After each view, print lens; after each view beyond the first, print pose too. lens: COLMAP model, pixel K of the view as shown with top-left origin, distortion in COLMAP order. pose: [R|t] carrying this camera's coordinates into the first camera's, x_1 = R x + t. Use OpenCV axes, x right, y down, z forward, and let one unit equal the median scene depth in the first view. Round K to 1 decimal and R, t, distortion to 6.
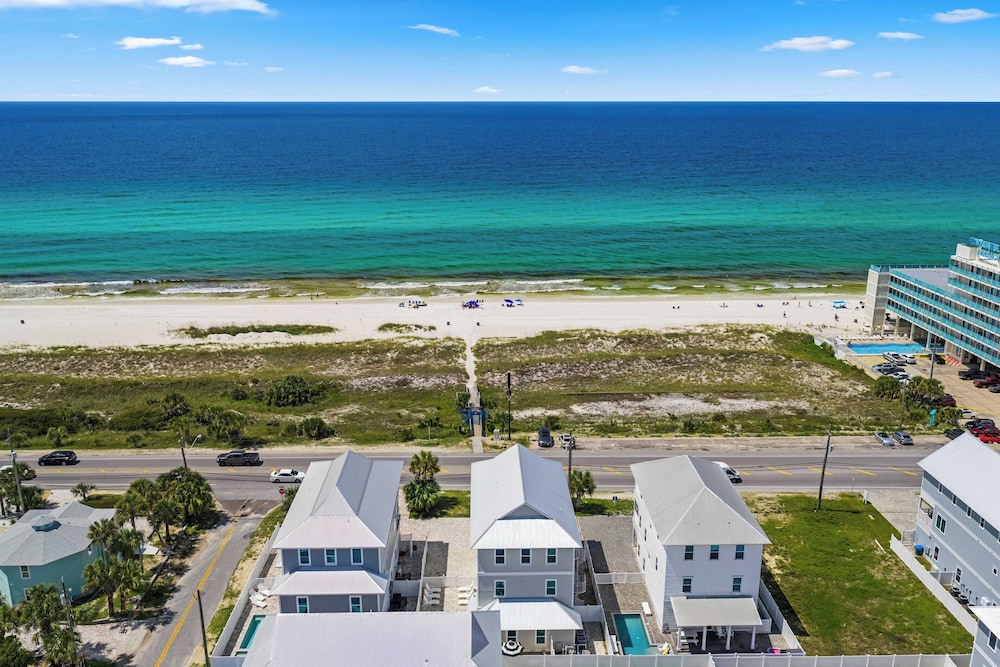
lens RADIAL K [[839.3, 0, 500.0], [0, 839.3, 333.5], [0, 0, 1]] dist [0.007160, -0.002386]
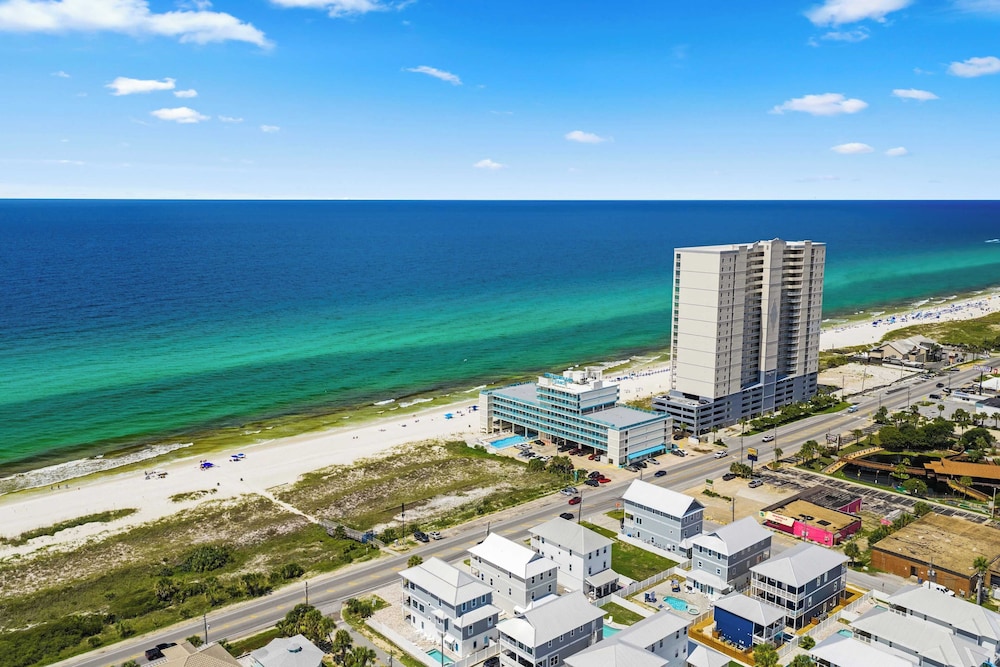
lens RADIAL K [[839.3, 0, 500.0], [0, 839.3, 333.5], [0, 0, 1]] dist [0.007160, -0.002386]
pose [[0.767287, -0.102432, 0.633071, -0.704070], [0.170676, 0.984176, -0.047619, -0.140452], [-0.618176, 0.144588, 0.772628, -0.369381]]
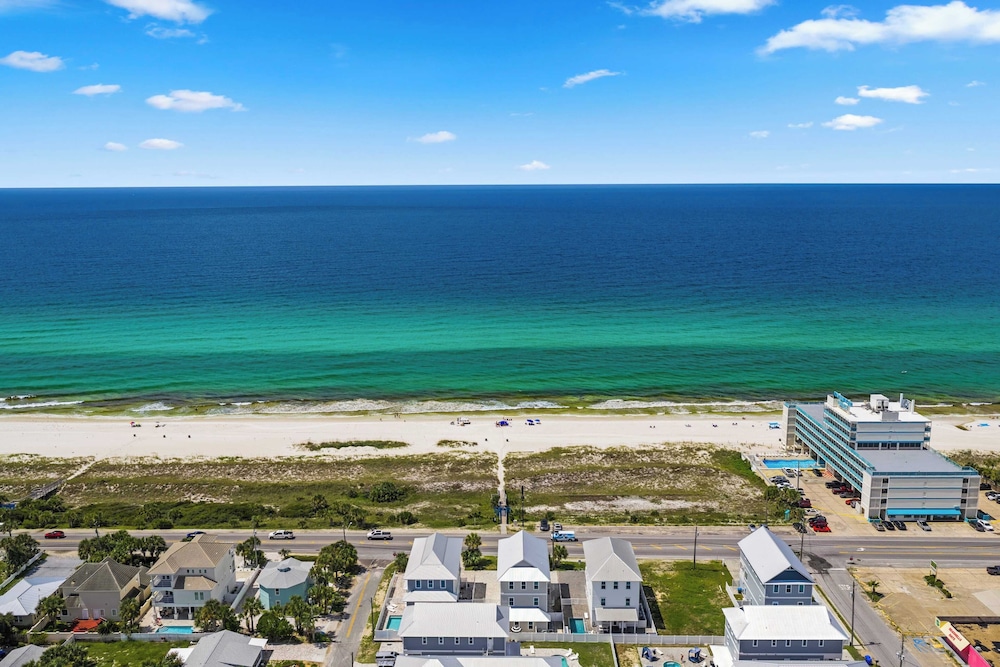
lens RADIAL K [[839.3, 0, 500.0], [0, 839.3, 333.5], [0, 0, 1]] dist [0.007160, -0.002386]
pose [[0.999042, 0.001671, -0.043729, 0.031707], [-0.005633, 0.995866, -0.090655, -0.085621], [0.043397, 0.090815, 0.994922, -0.577382]]
